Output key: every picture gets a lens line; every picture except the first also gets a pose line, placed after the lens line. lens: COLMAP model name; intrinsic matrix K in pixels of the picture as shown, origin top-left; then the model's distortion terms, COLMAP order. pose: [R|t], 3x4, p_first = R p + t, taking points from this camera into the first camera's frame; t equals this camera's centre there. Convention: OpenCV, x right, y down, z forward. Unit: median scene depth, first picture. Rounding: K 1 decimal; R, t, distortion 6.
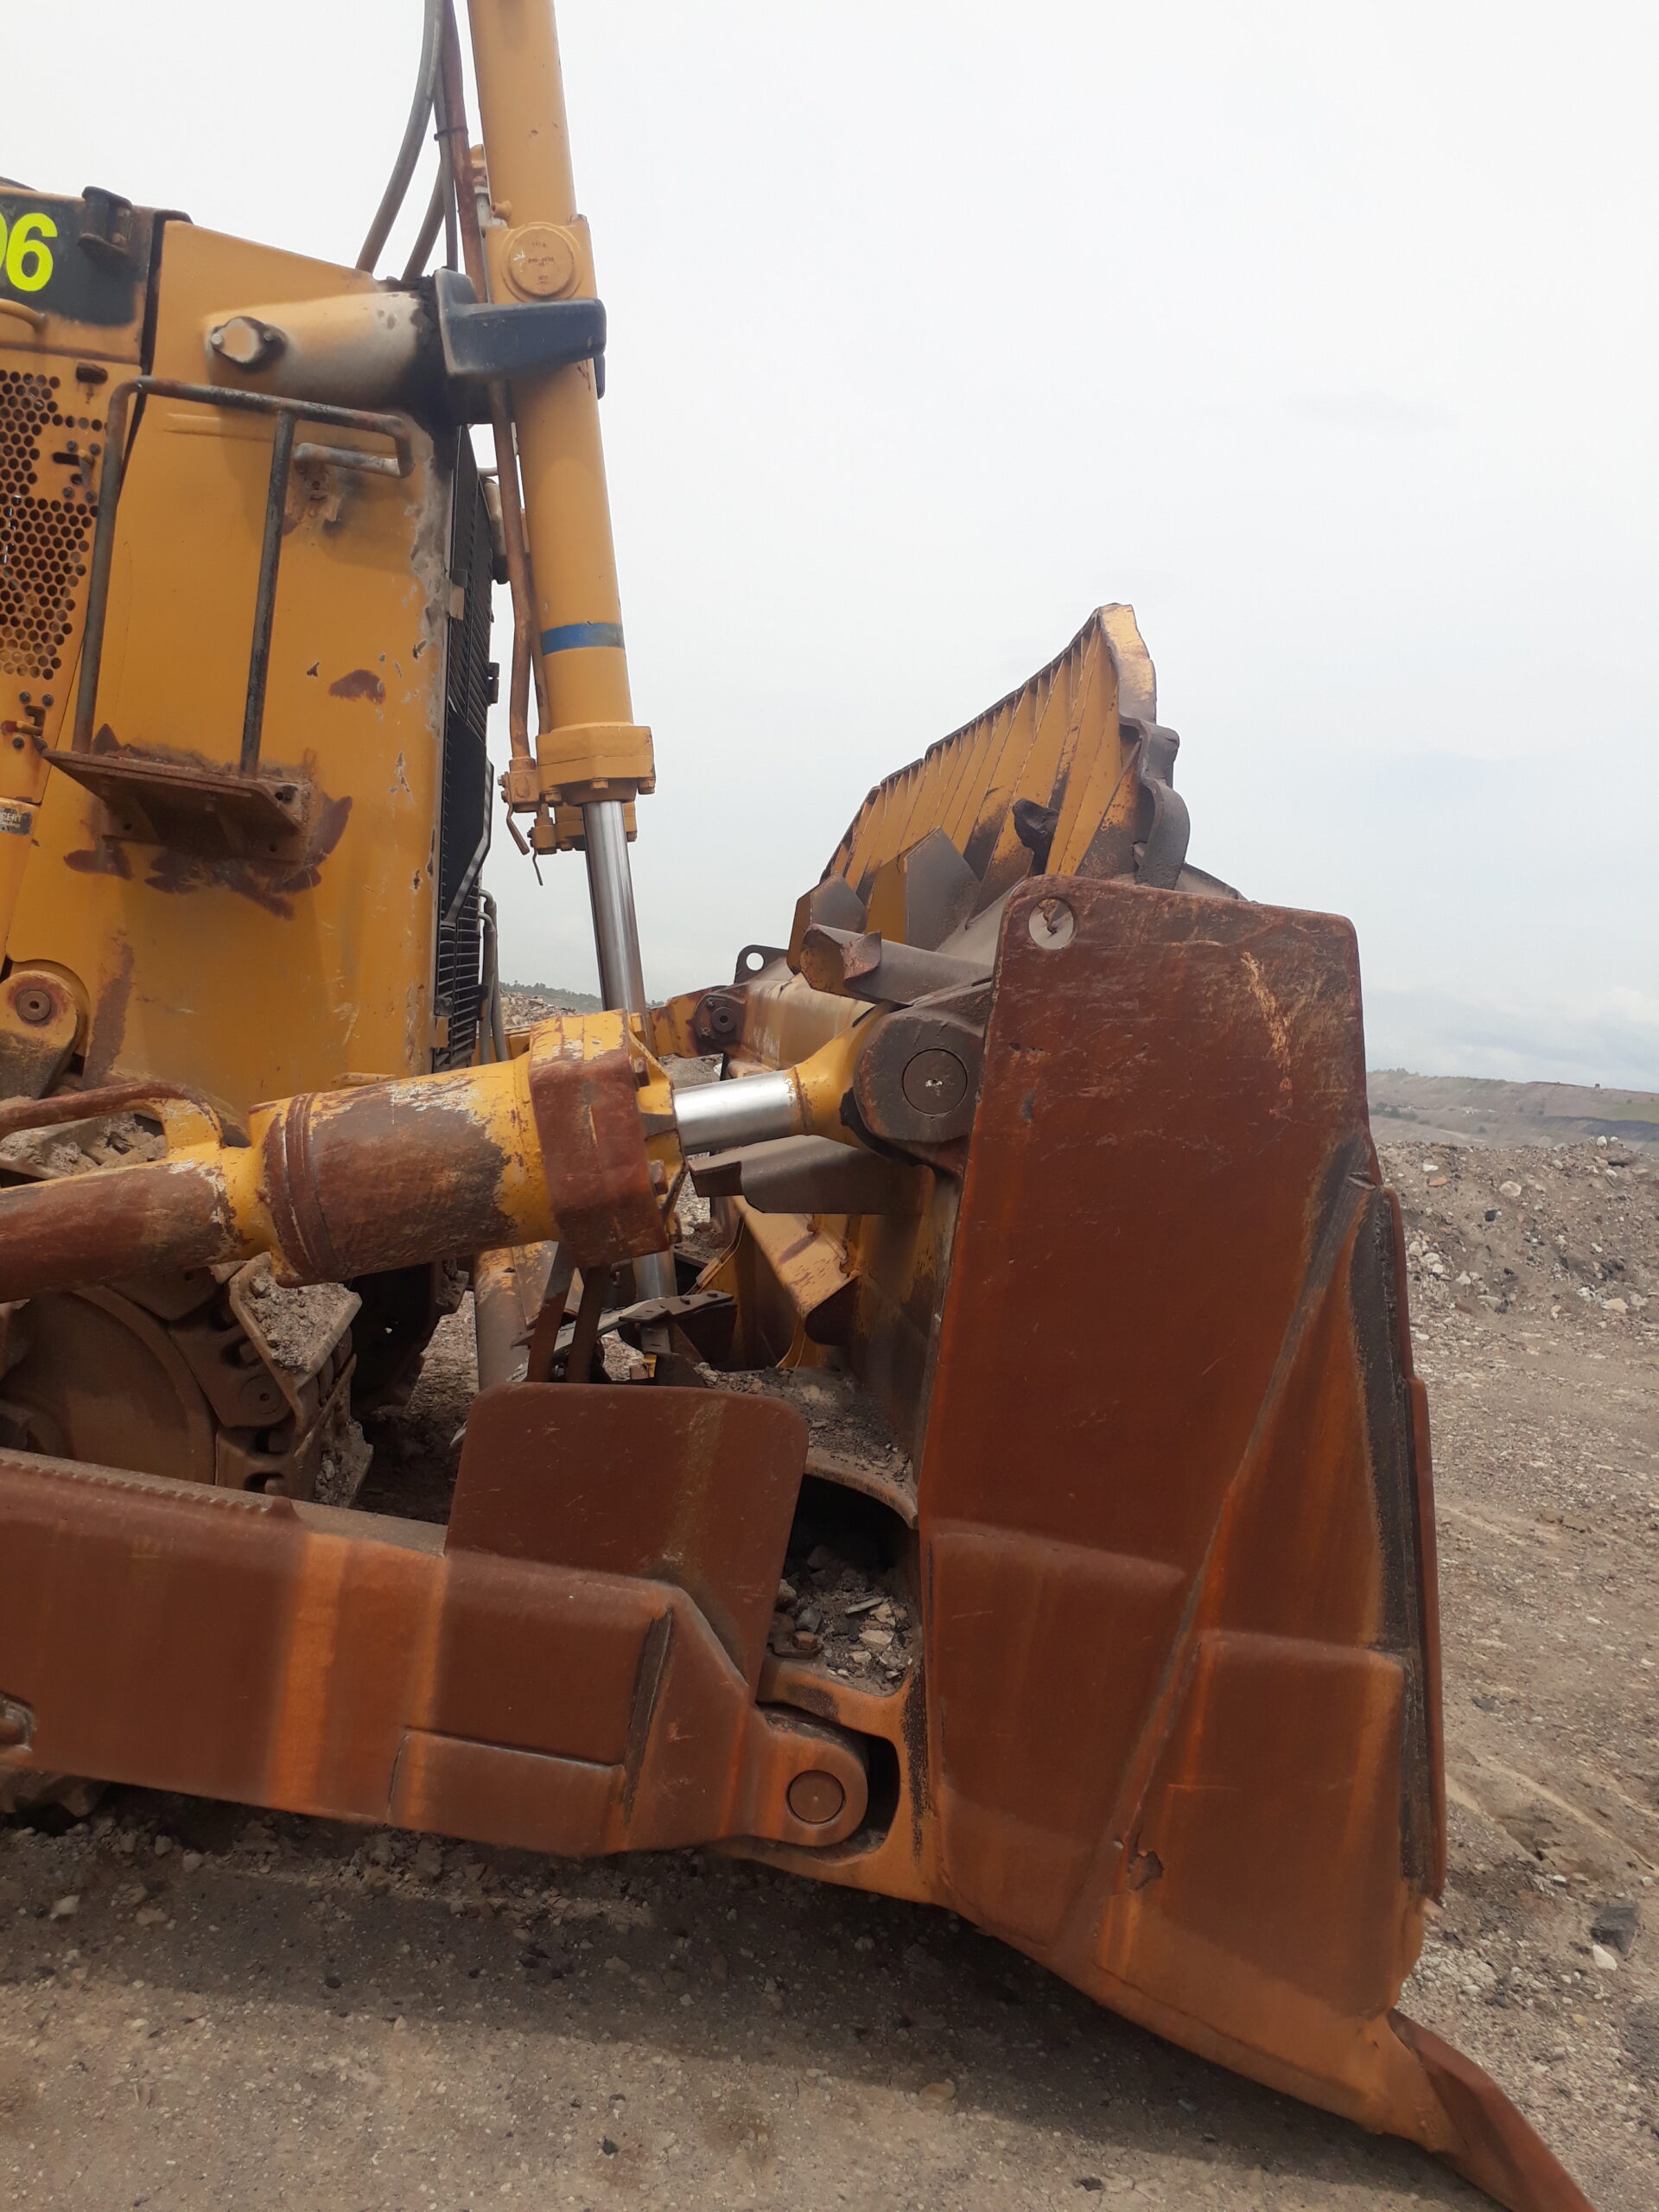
lens RADIAL K [[1764.5, 0, 825.8], [0, 1764.5, 1110.3], [0, 0, 1]] dist [0.062450, -0.080749]
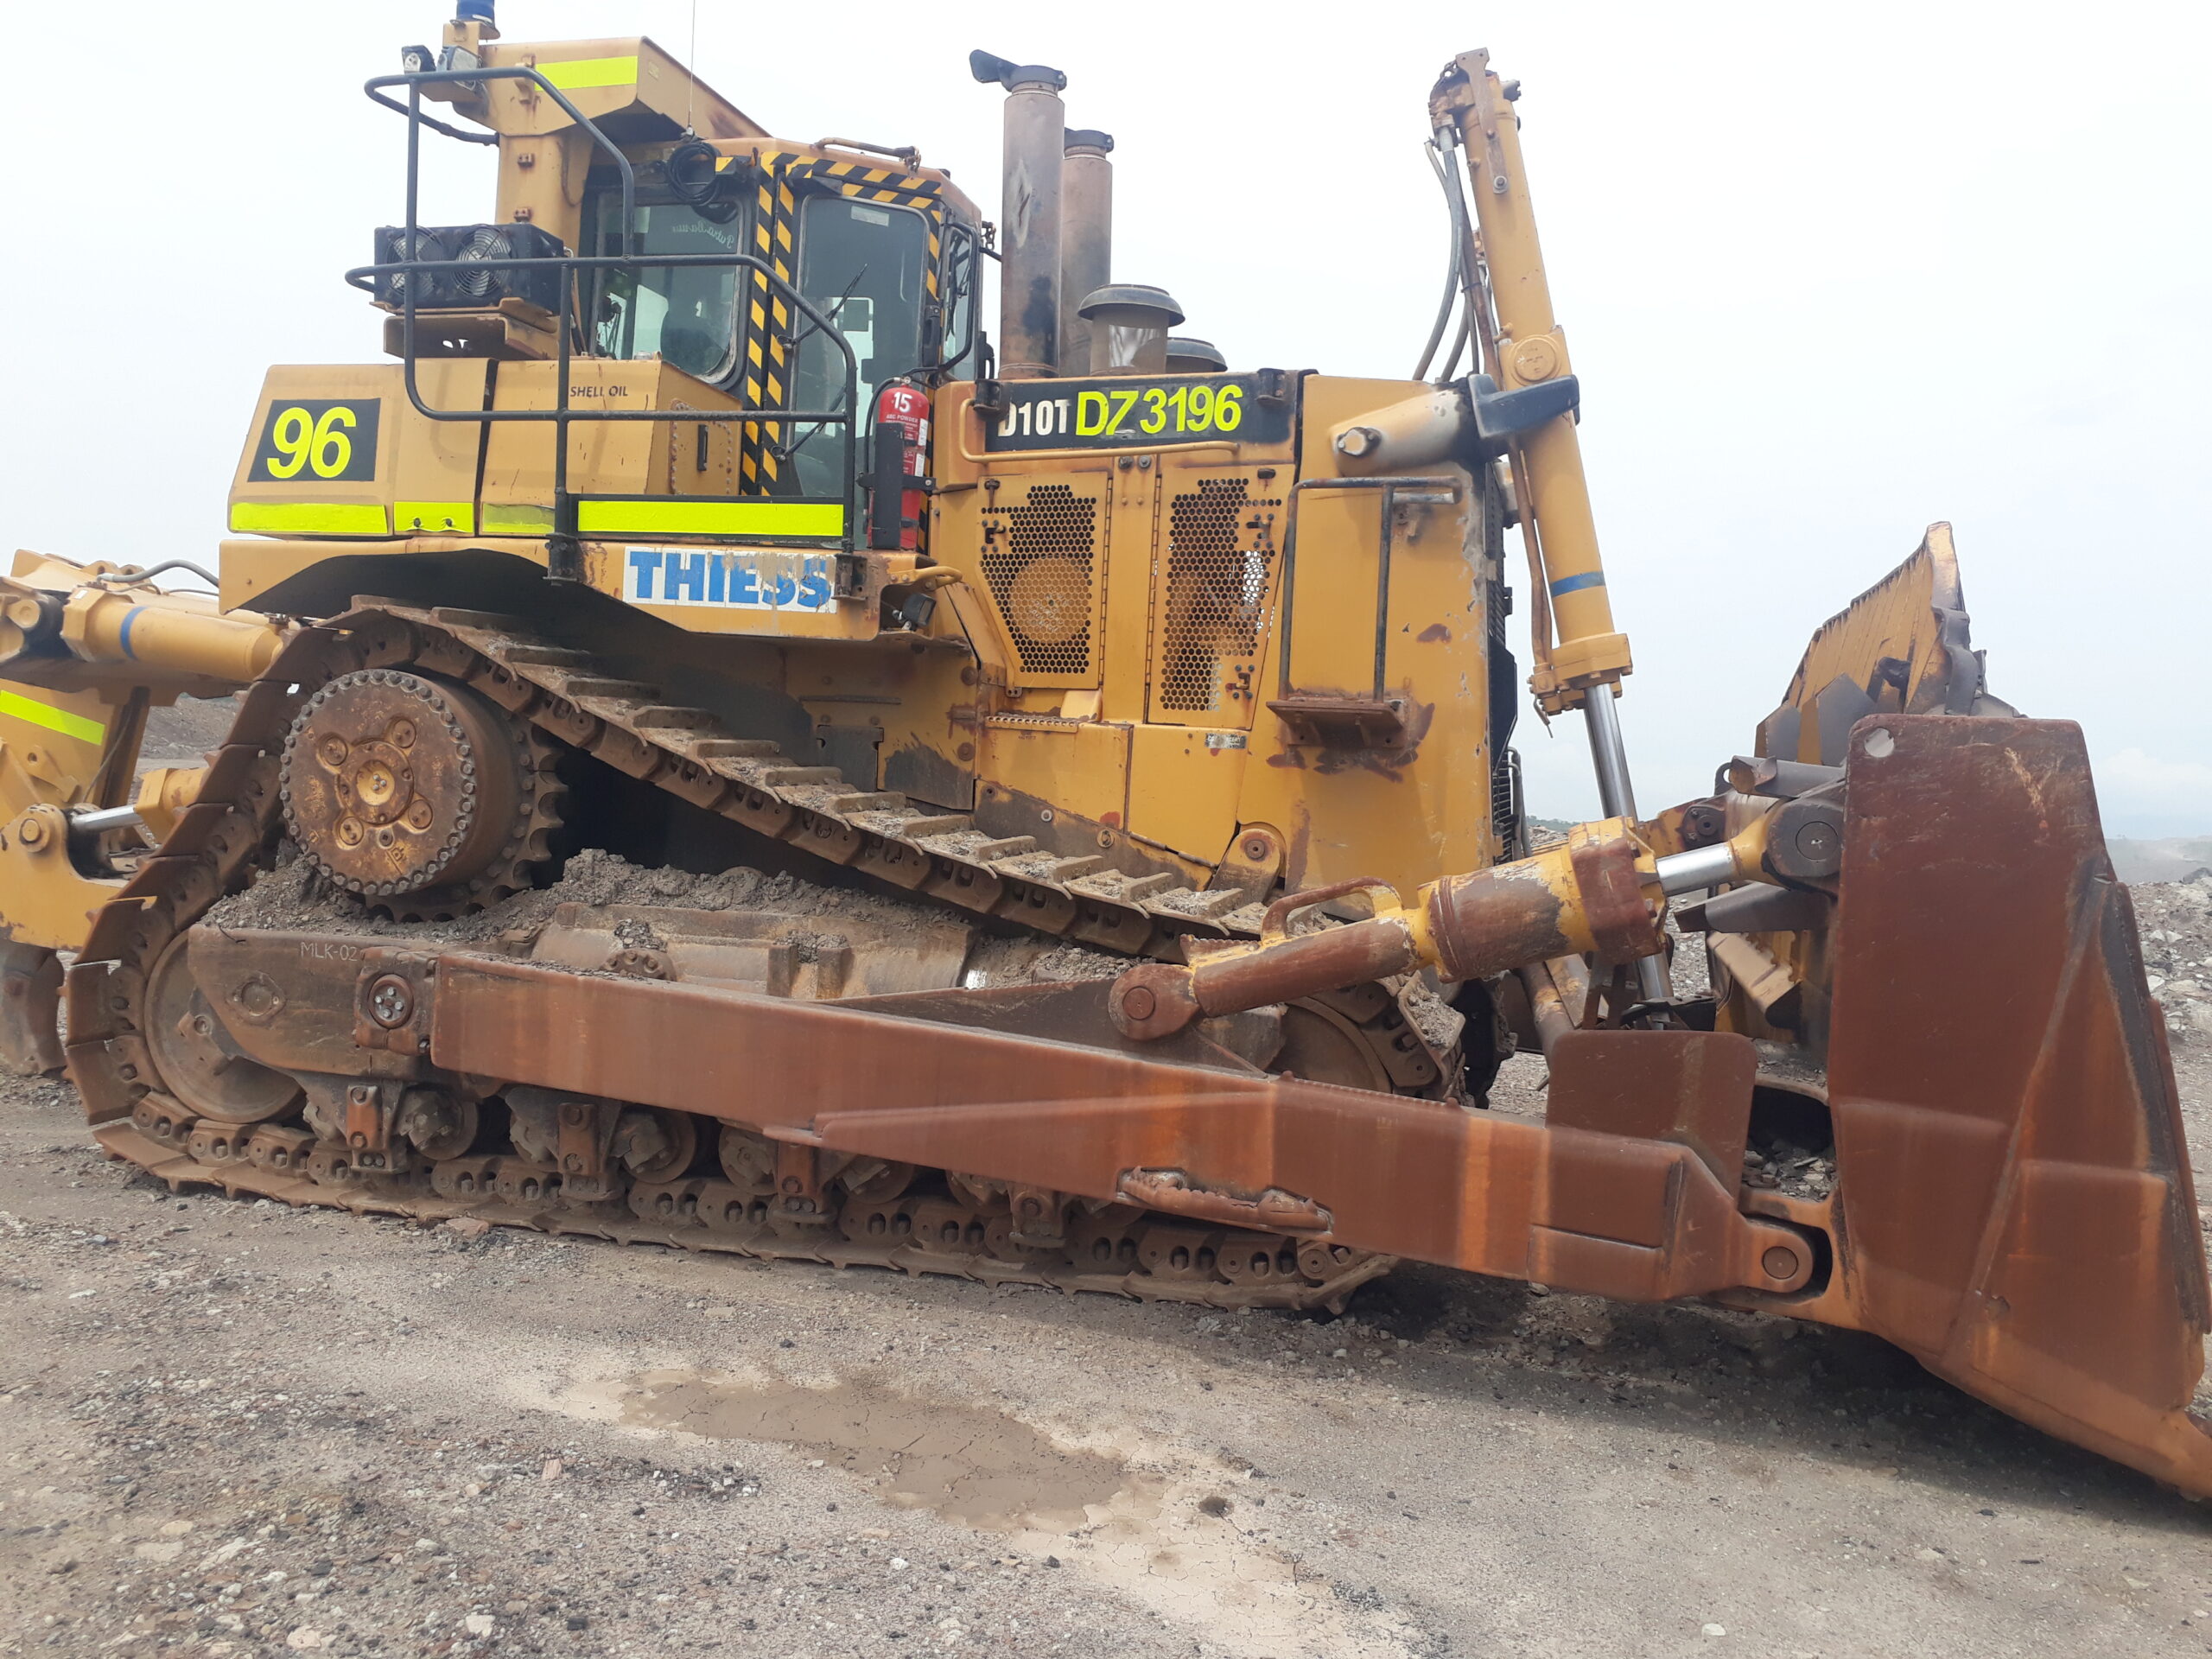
lens RADIAL K [[1781.9, 0, 1110.1], [0, 1781.9, 857.2], [0, 0, 1]] dist [0.126706, -0.238653]
pose [[0.920878, -0.083051, -0.380903, 0.075208], [0.063459, 0.995947, -0.063732, 0.052189], [0.384652, 0.034517, 0.922416, -0.682190]]
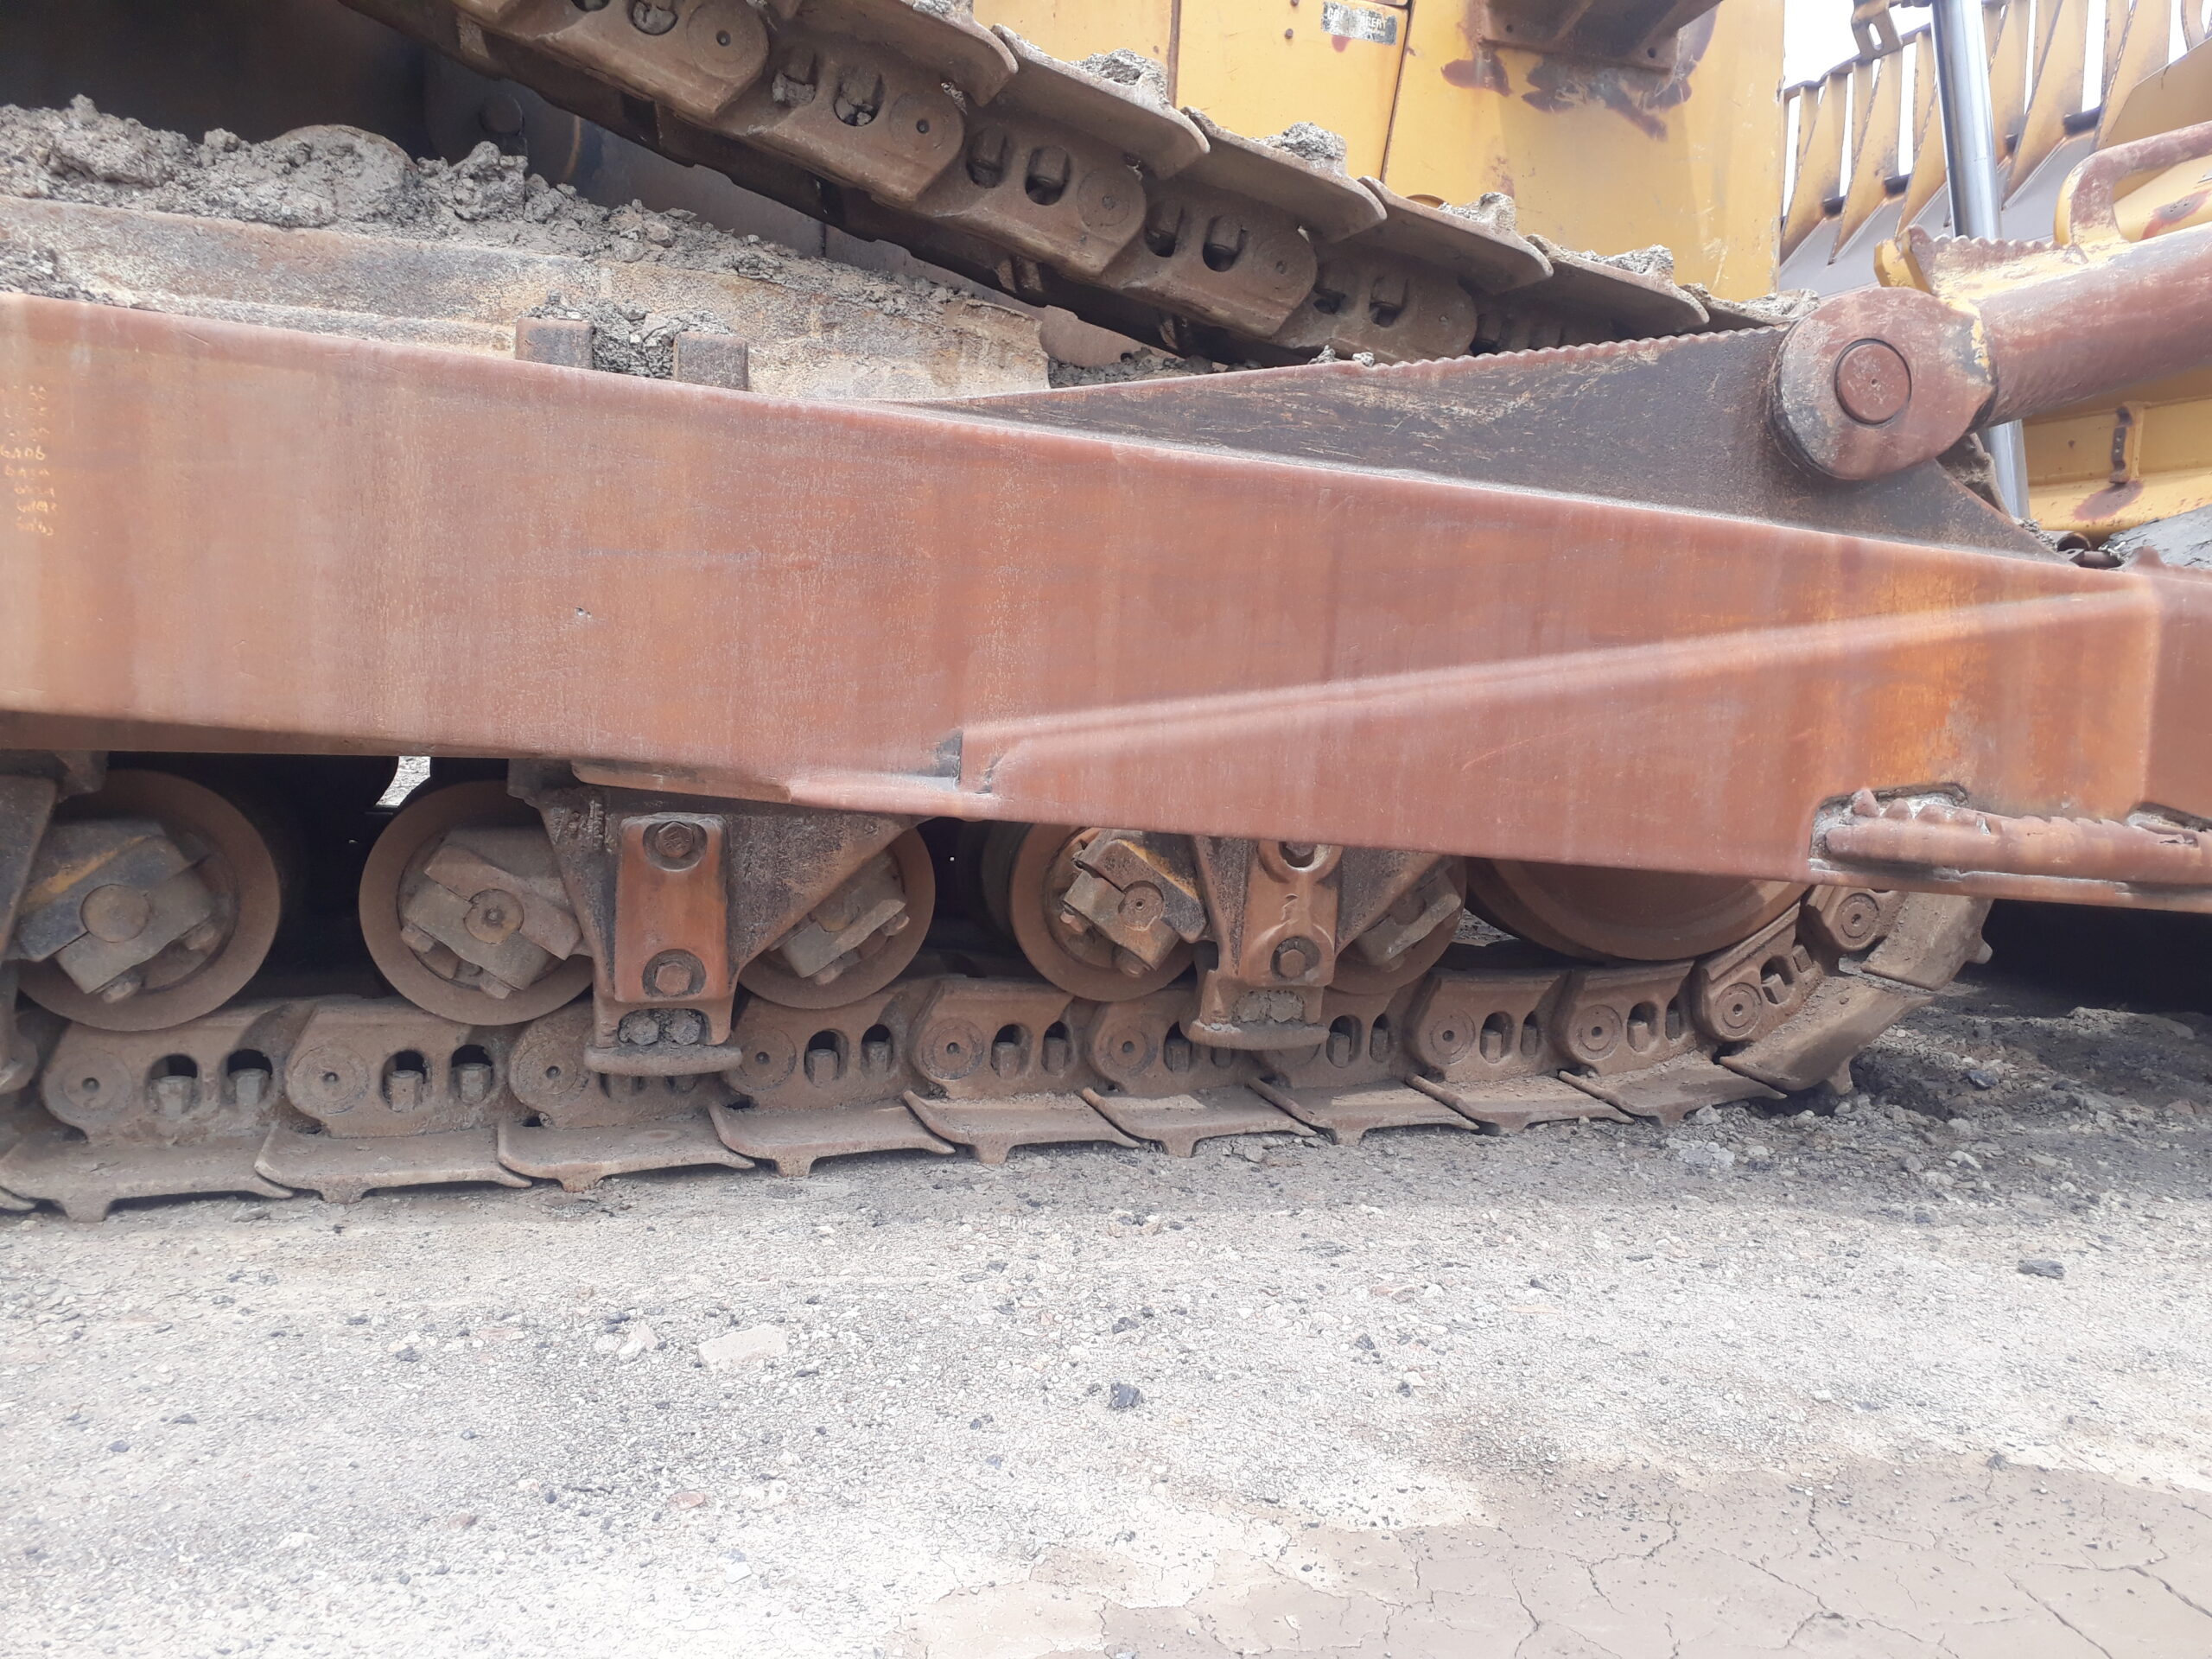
lens RADIAL K [[1764.5, 0, 1110.4], [0, 1764.5, 880.9], [0, 0, 1]] dist [0.062450, -0.080749]
pose [[0.974855, -0.120259, 0.187607, -0.904935], [0.106045, 0.990800, 0.084085, 0.174084], [-0.195993, -0.062076, 0.978639, 0.207705]]
